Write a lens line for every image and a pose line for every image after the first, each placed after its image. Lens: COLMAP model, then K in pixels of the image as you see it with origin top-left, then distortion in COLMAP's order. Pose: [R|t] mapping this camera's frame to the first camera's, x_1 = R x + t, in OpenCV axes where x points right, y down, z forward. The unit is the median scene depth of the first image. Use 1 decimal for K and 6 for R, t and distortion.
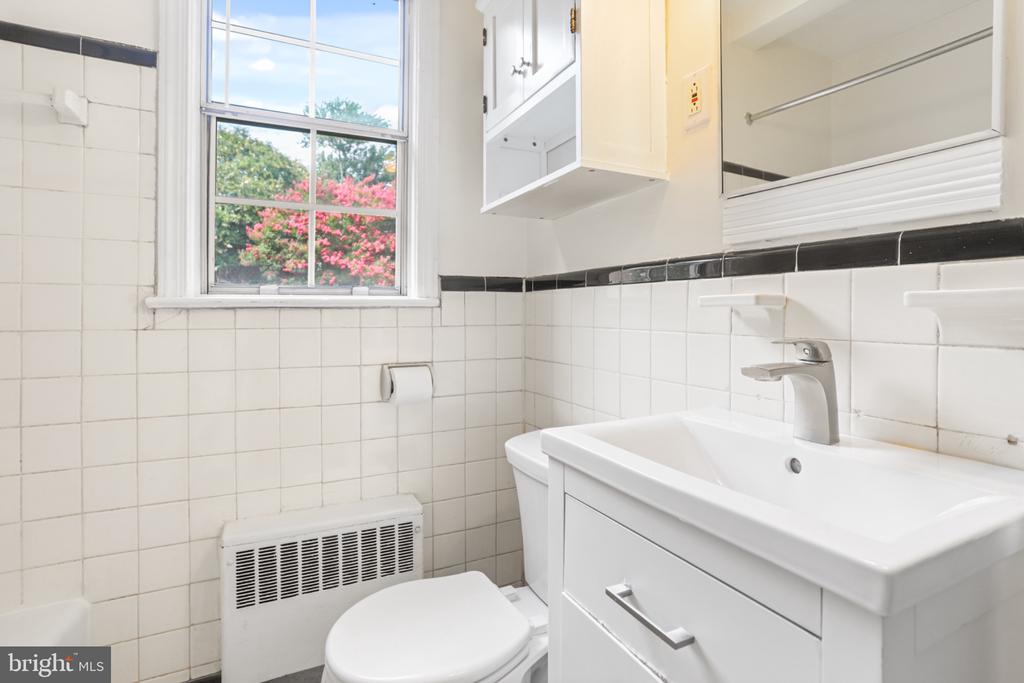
lens RADIAL K [[490.2, 0, 486.4], [0, 490.2, 315.7], [0, 0, 1]] dist [-0.059933, 0.027218]
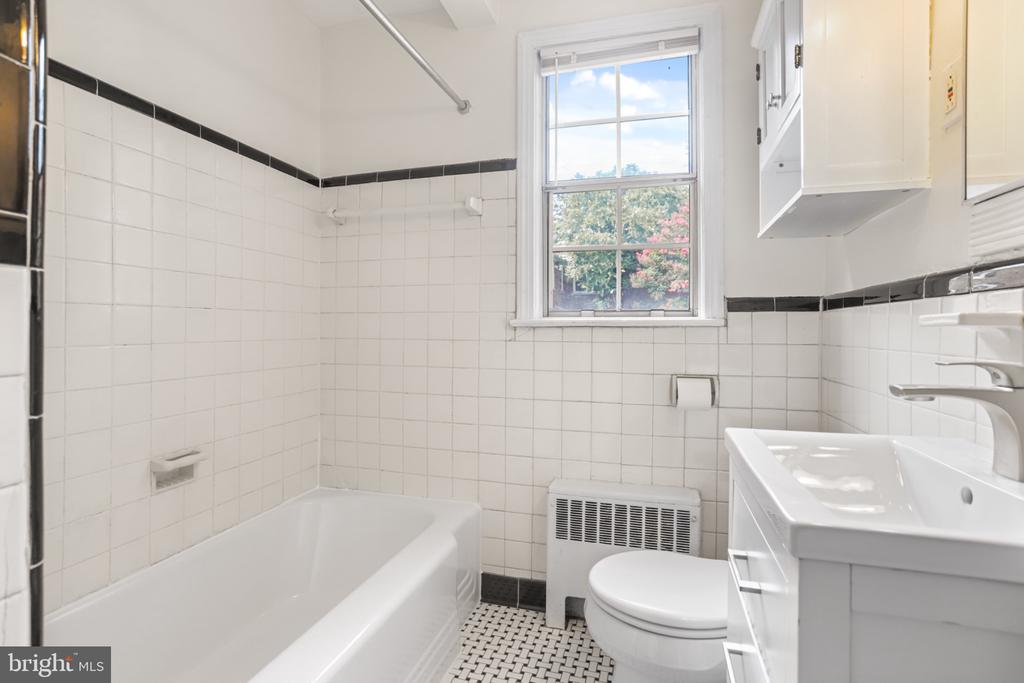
lens RADIAL K [[491.7, 0, 511.2], [0, 491.7, 337.8], [0, 0, 1]] dist [-0.054748, 0.031108]
pose [[0.741885, 0.015716, -0.670343, 0.298911], [-0.010478, 0.999875, 0.011845, 0.000543], [0.670445, -0.001764, 0.741957, -0.146745]]
